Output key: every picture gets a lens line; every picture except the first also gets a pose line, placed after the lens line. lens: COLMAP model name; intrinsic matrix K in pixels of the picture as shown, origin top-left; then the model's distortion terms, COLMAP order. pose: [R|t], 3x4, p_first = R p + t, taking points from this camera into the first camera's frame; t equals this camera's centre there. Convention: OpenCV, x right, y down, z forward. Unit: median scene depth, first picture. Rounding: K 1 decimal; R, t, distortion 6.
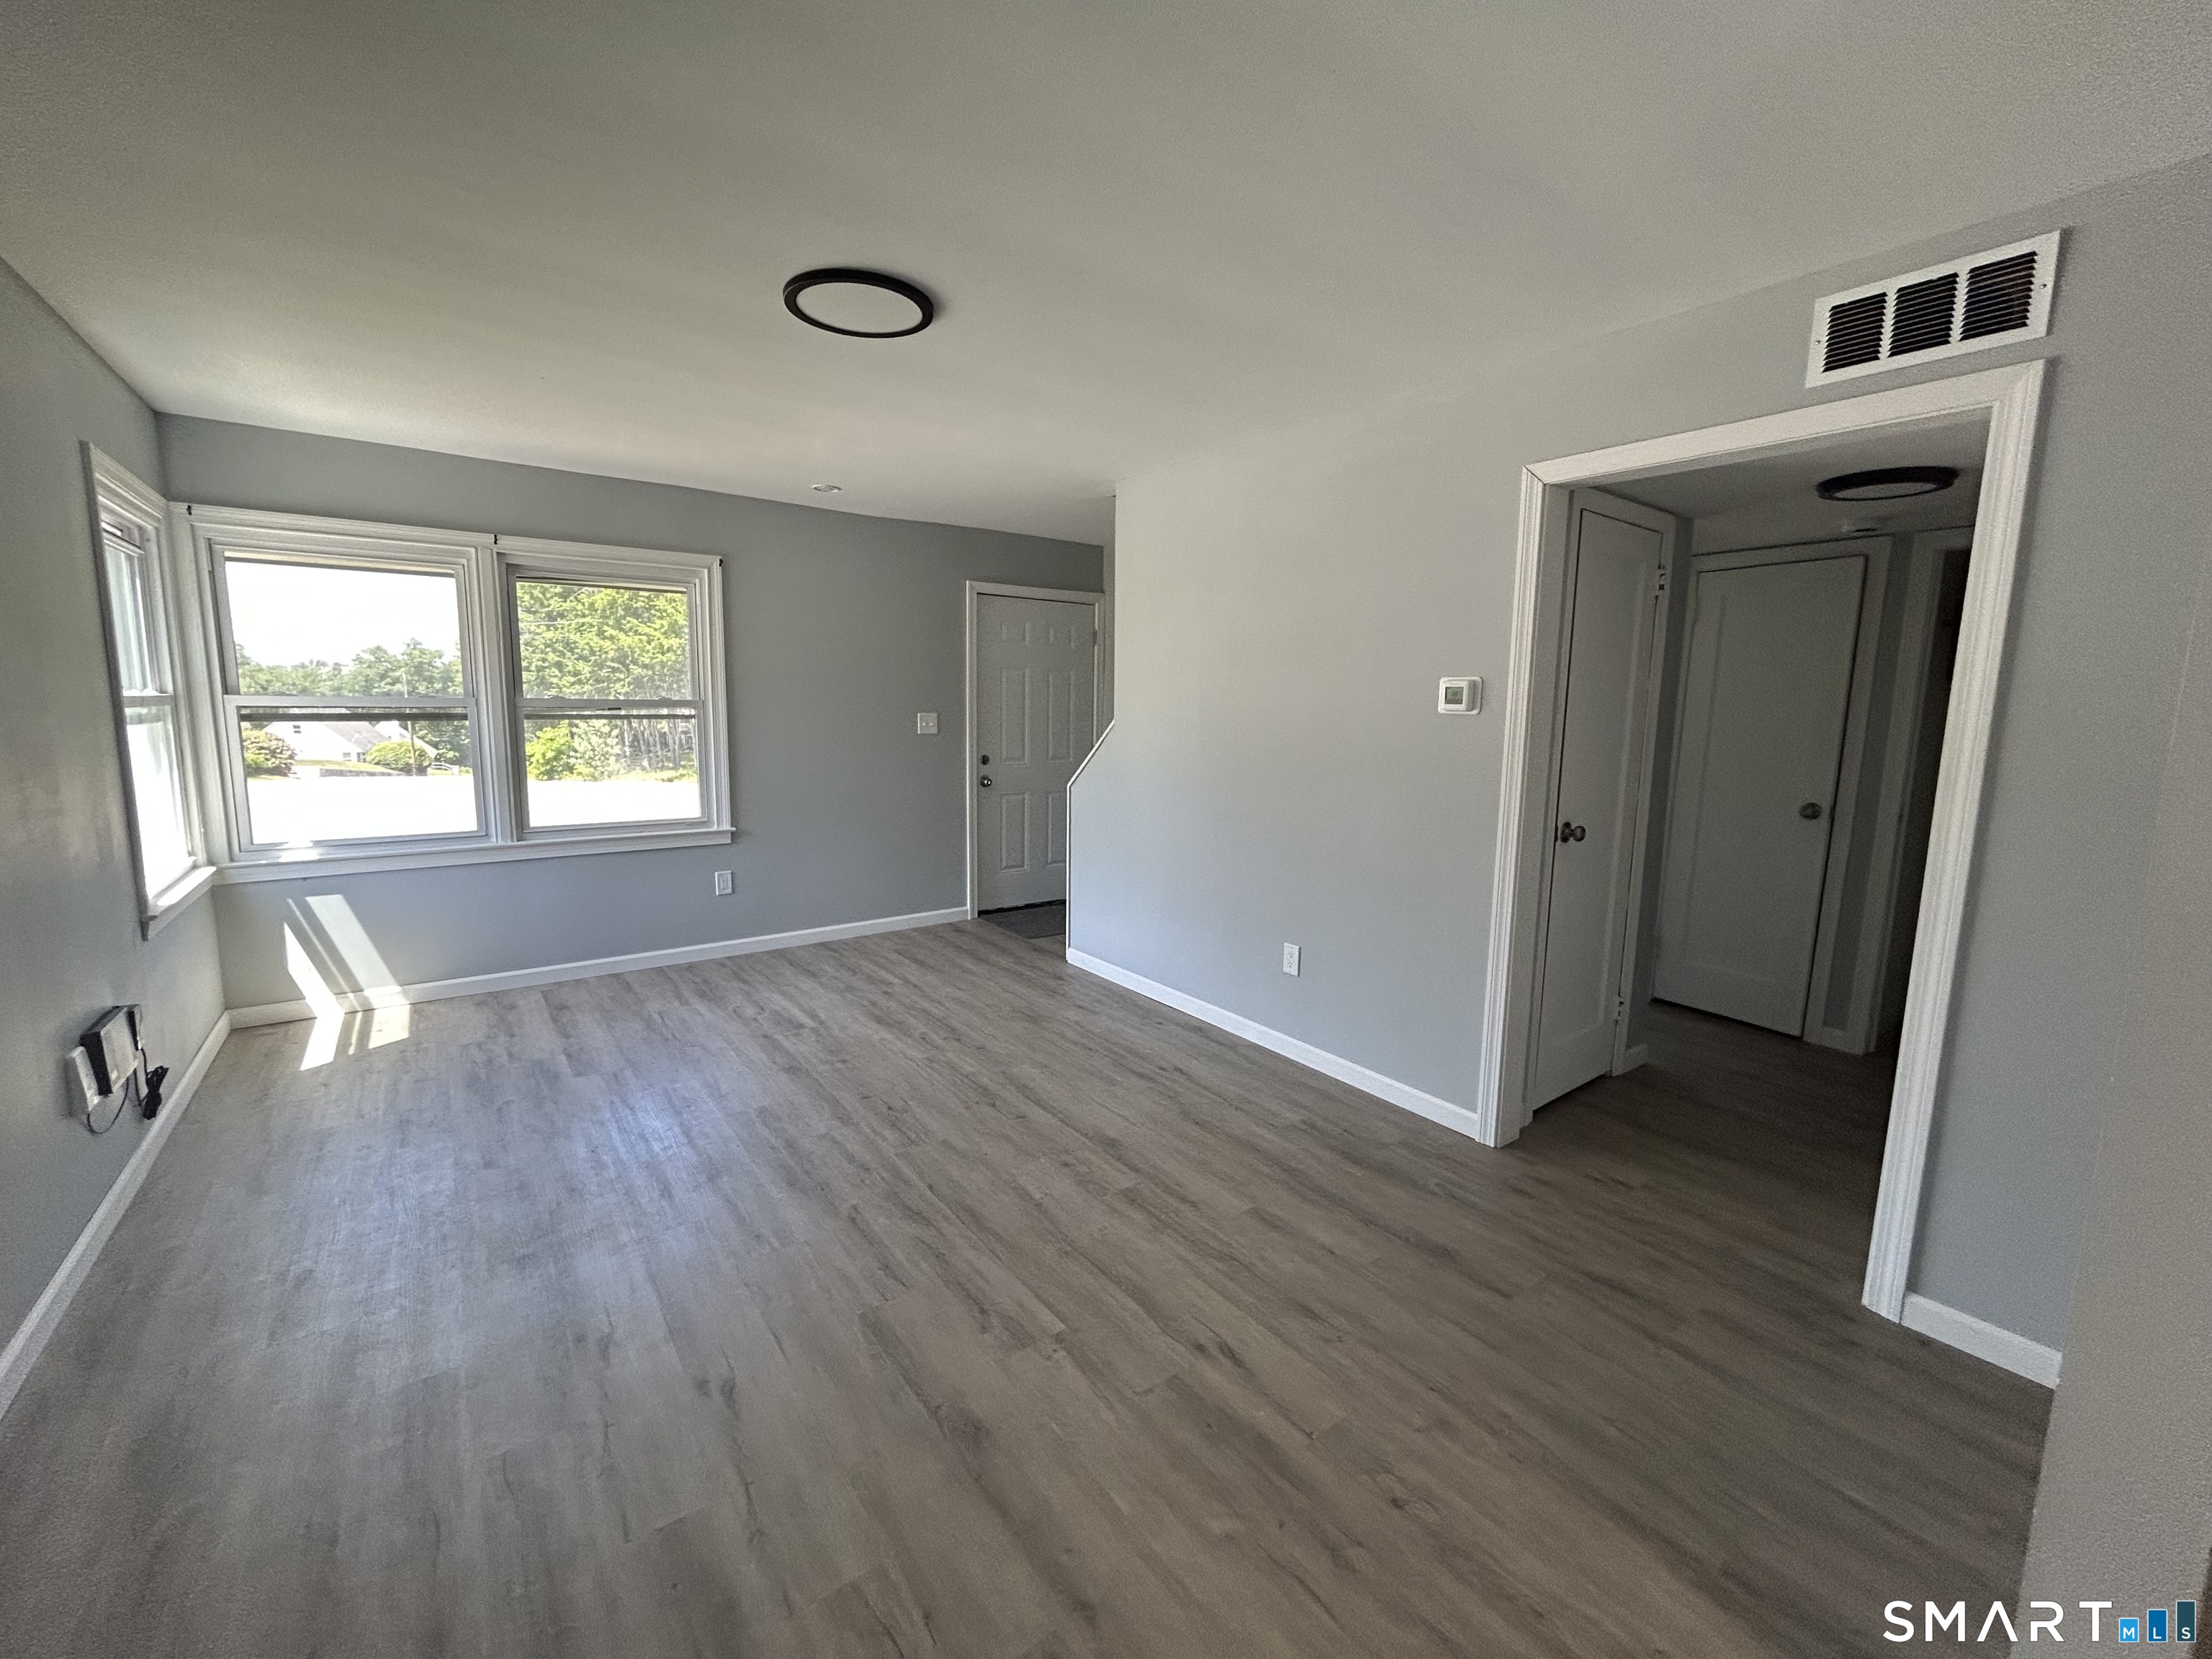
lens RADIAL K [[896.2, 0, 1104.3], [0, 896.2, 823.5], [0, 0, 1]] dist [0.003159, 0.000061]
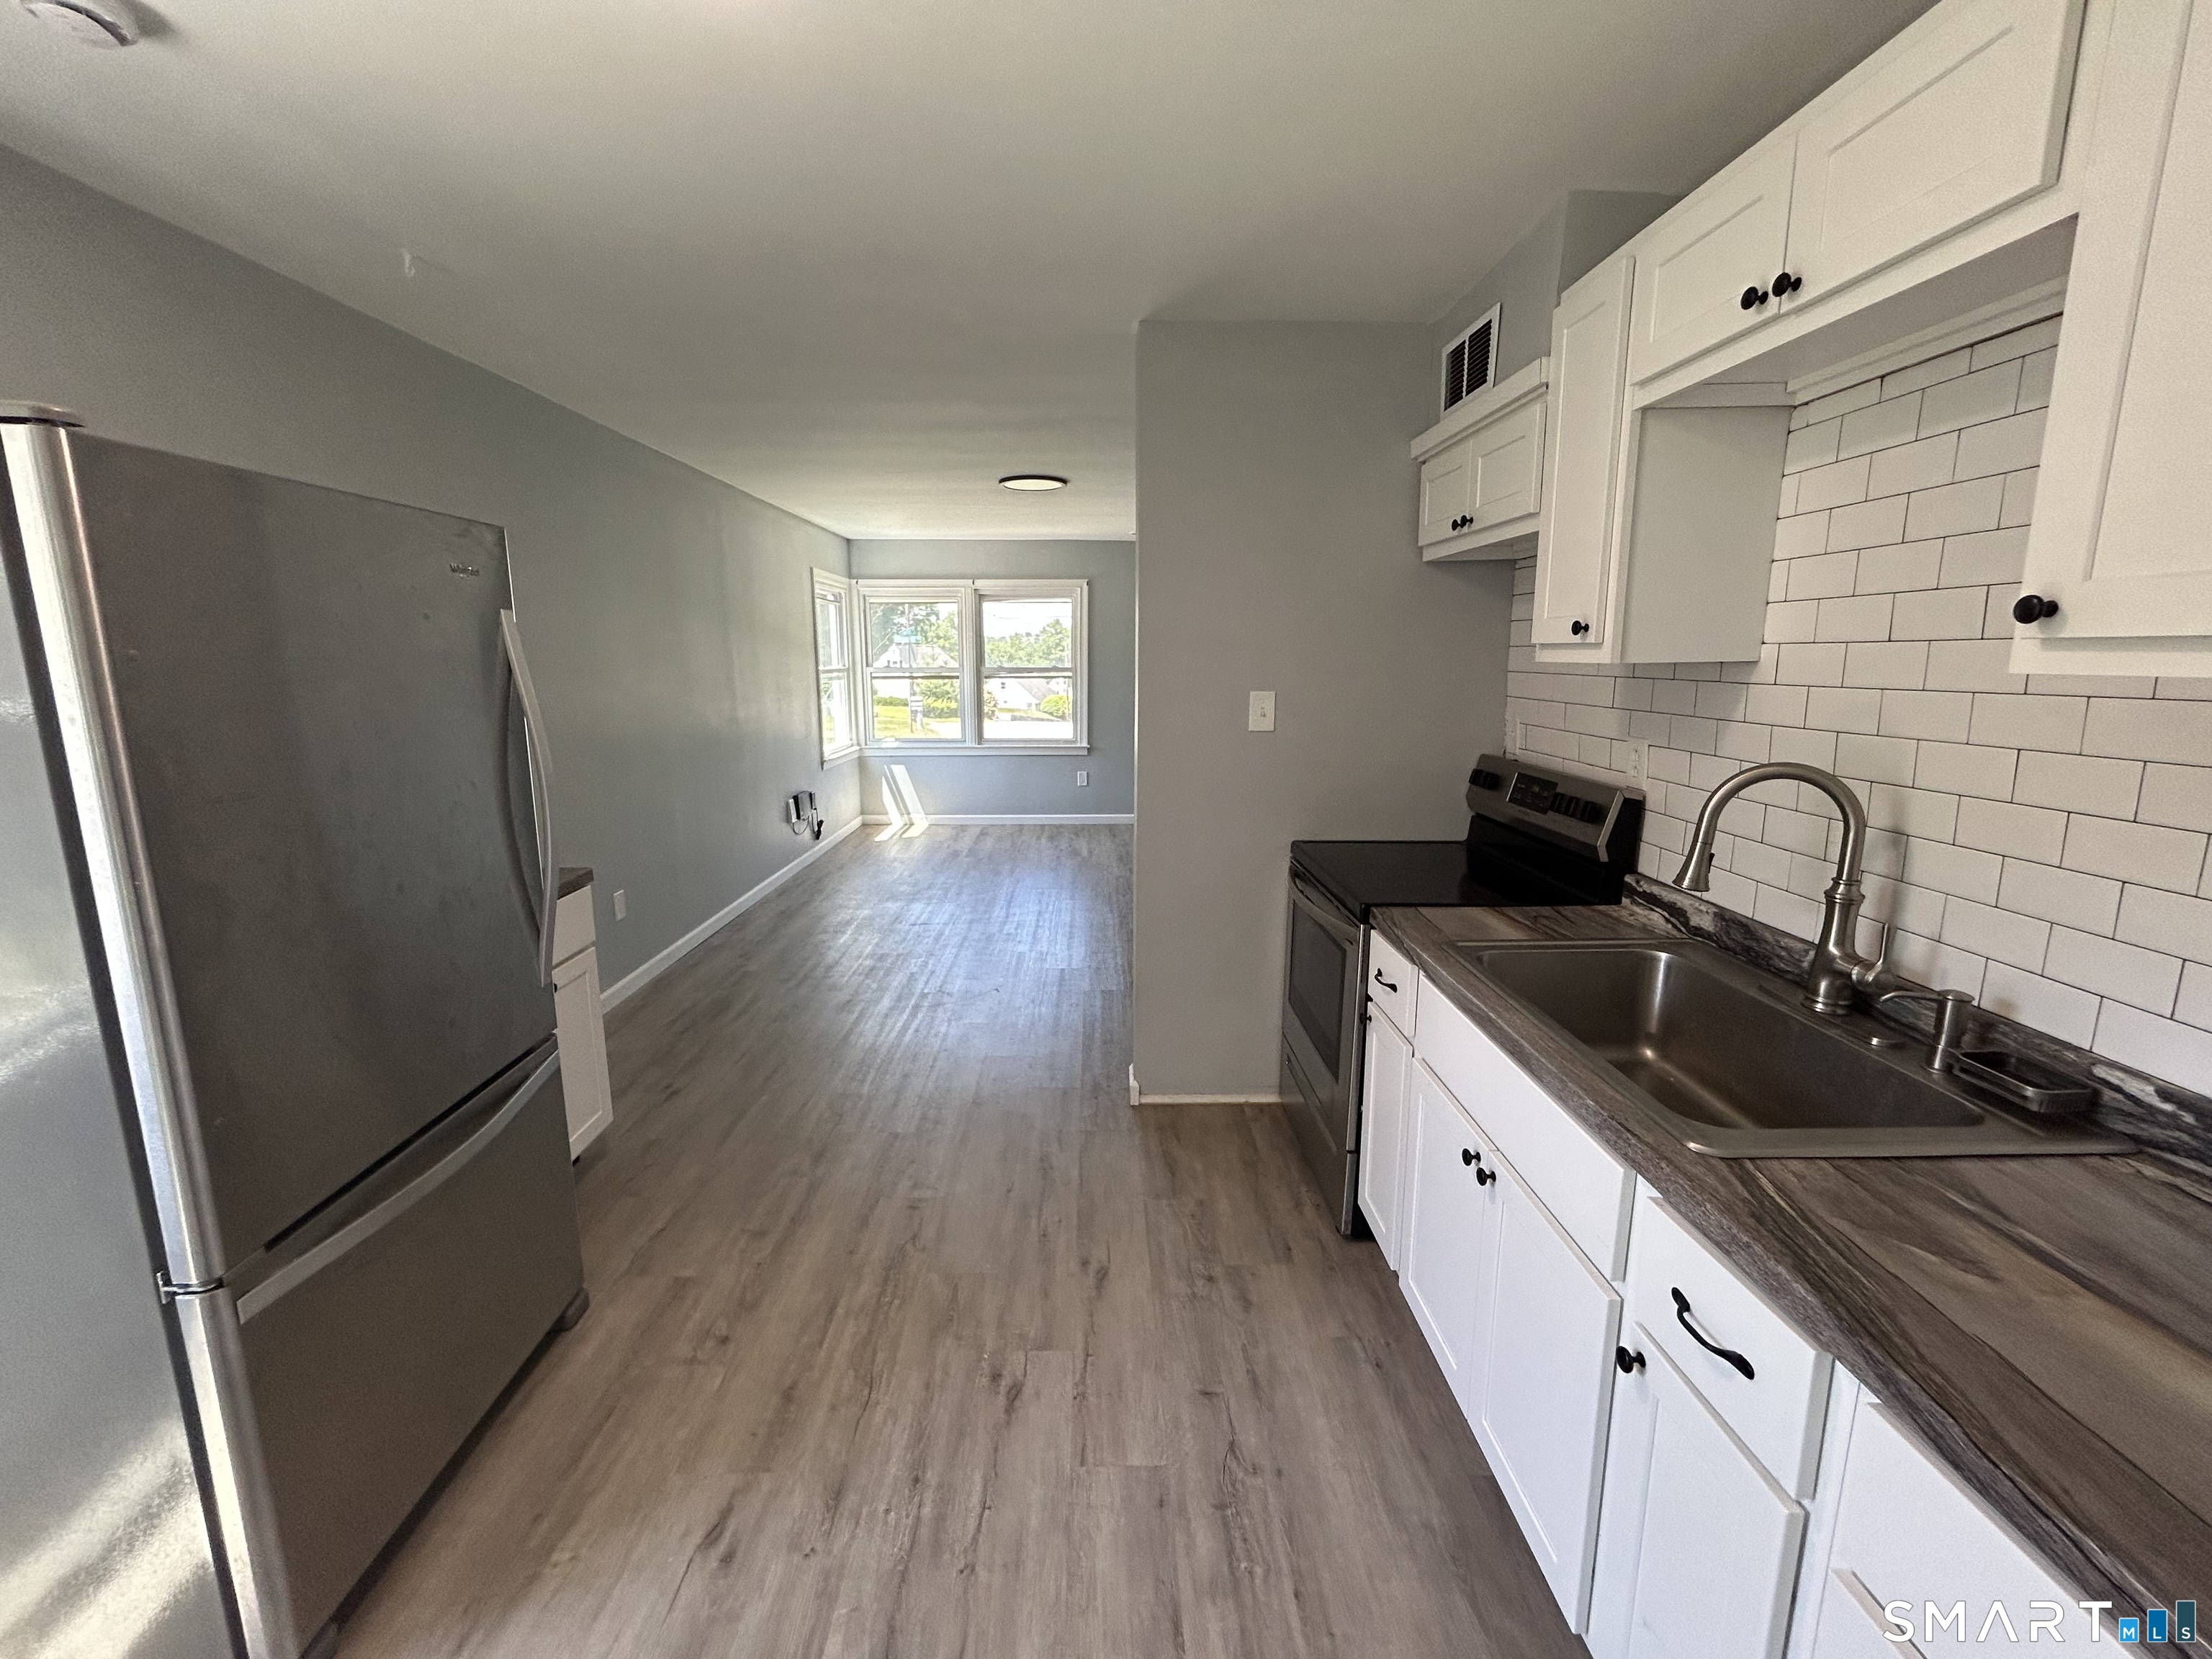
lens RADIAL K [[896.2, 0, 1109.9], [0, 896.2, 818.1], [0, 0, 1]] dist [0.003159, 0.000061]
pose [[0.813894, 0.091107, -0.573826, 0.671155], [-0.068687, 0.995791, 0.060680, 0.041362], [0.576939, -0.009973, 0.816726, -0.368520]]
